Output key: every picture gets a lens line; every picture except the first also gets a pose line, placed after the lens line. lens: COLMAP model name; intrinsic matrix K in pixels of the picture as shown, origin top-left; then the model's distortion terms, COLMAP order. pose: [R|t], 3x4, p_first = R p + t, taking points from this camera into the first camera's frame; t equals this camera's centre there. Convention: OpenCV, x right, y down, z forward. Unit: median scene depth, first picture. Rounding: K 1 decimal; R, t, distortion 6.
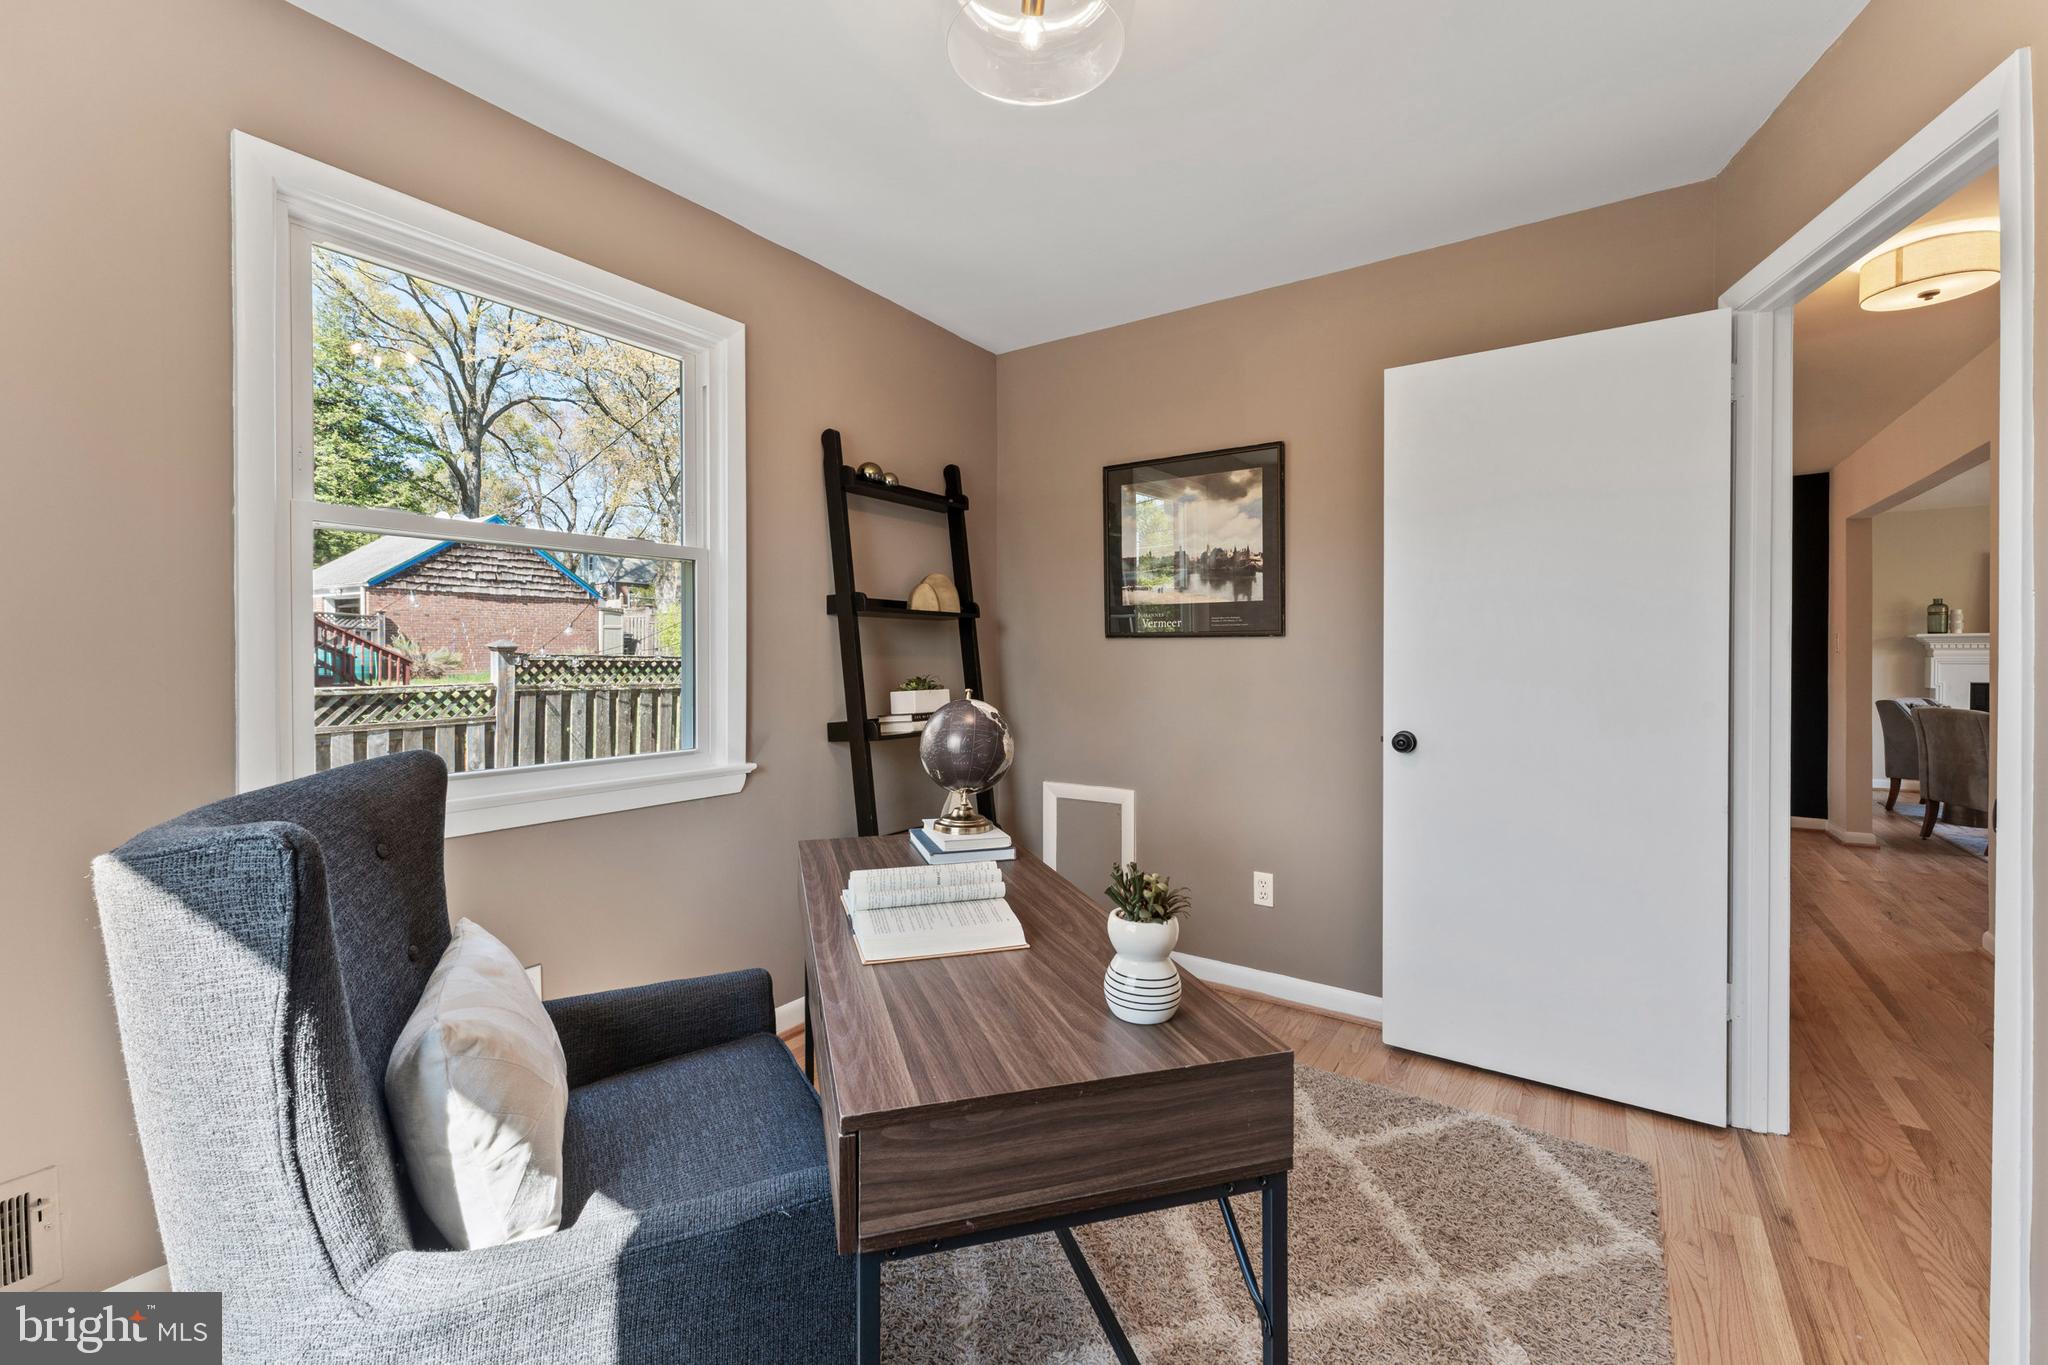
lens RADIAL K [[841.0, 0, 1039.1], [0, 841.0, 671.9], [0, 0, 1]] dist [0.002960, -0.000997]
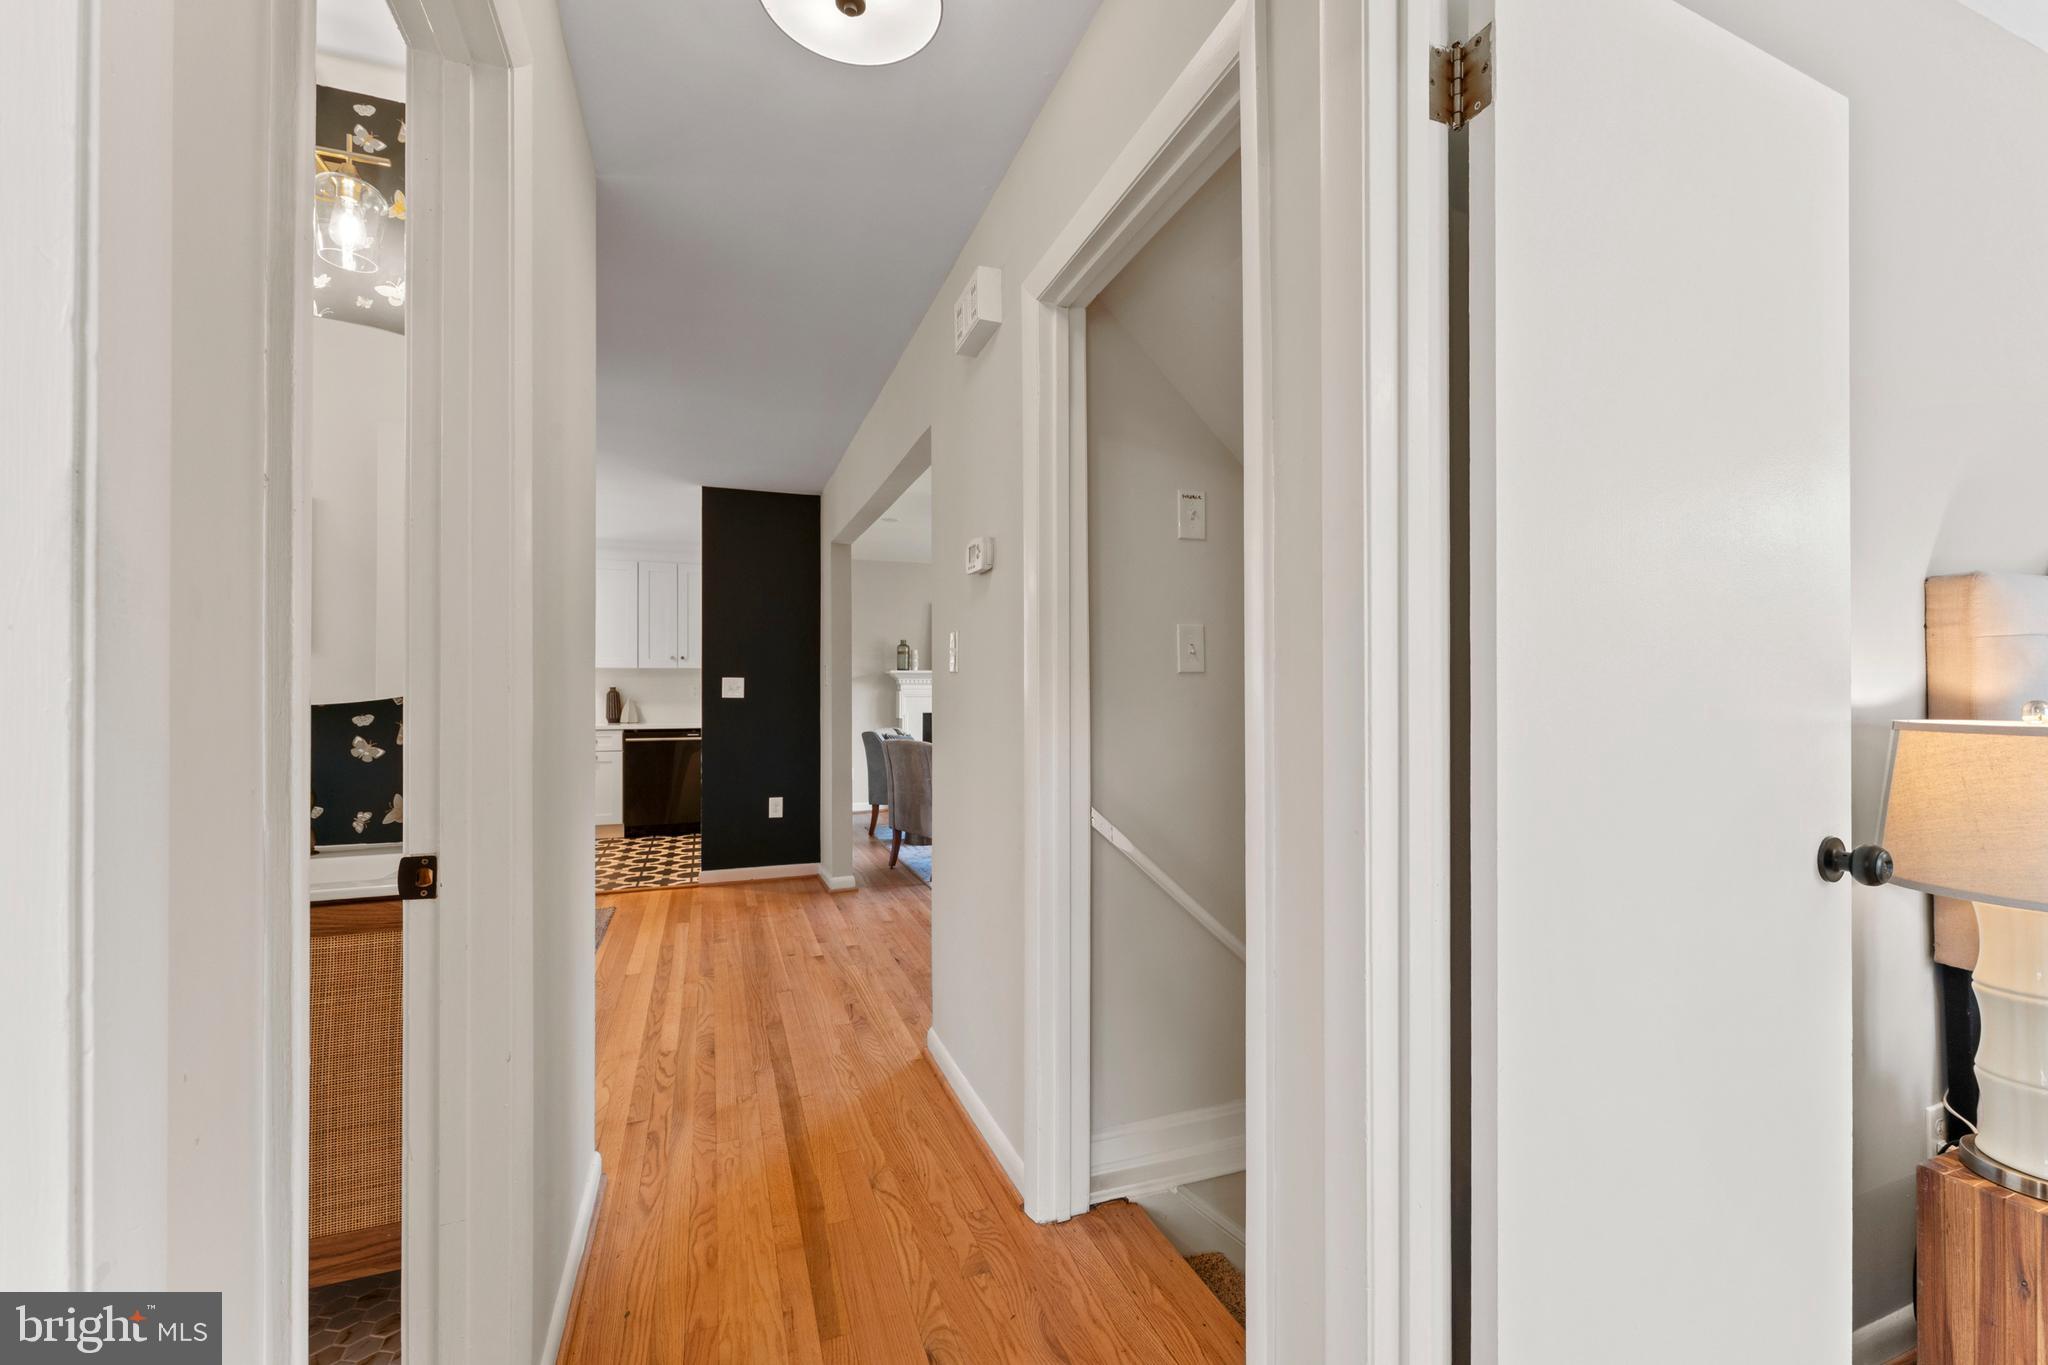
lens RADIAL K [[841.0, 0, 1026.5], [0, 841.0, 686.9], [0, 0, 1]] dist [0.002960, -0.000997]
pose [[0.577744, 0.011823, 0.816133, 0.279516], [0.001400, 0.999879, -0.015476, -0.006425], [-0.816217, 0.010084, 0.577657, 0.247256]]
